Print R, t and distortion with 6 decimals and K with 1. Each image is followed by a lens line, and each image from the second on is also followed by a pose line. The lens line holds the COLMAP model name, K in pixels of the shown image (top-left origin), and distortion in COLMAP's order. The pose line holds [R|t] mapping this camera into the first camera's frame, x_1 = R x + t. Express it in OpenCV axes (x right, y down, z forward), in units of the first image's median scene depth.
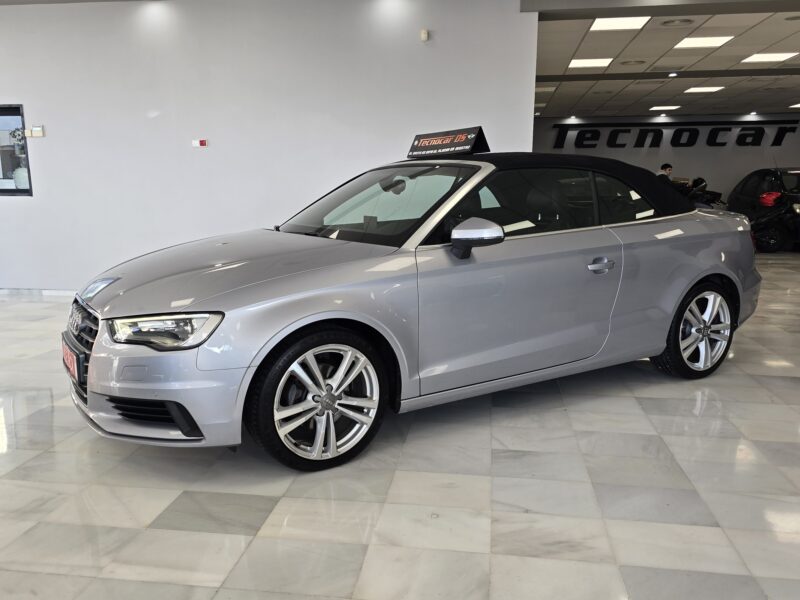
lens RADIAL K [[665.7, 0, 388.5], [0, 665.7, 301.6], [0, 0, 1]] dist [0.084025, -0.087955]
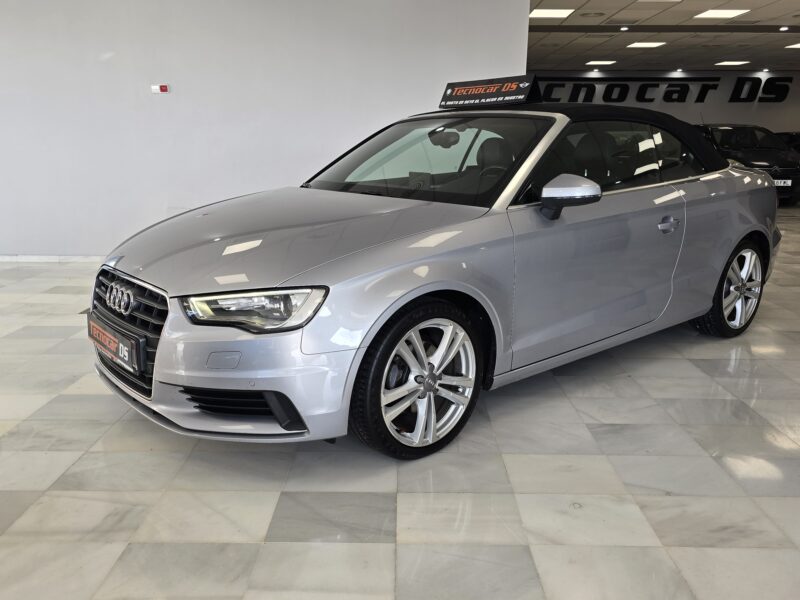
lens RADIAL K [[670.8, 0, 392.2], [0, 670.8, 291.4], [0, 0, 1]] dist [0.082688, -0.089440]
pose [[0.990288, -0.023363, 0.137053, -0.242553], [0.016339, 0.998506, 0.052151, -0.018543], [-0.138066, -0.049405, 0.989190, 0.112527]]
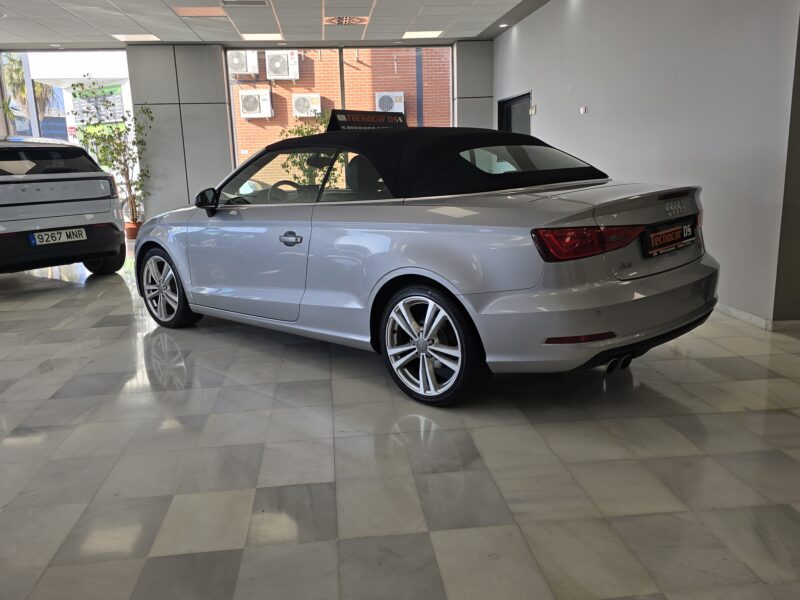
lens RADIAL K [[671.7, 0, 387.8], [0, 671.7, 286.7], [0, 0, 1]] dist [0.081460, -0.085849]
pose [[0.242161, 0.175223, -0.954282, 1.638463], [-0.129070, 0.980633, 0.147308, -0.183560], [0.961613, 0.087497, 0.260087, 1.033216]]
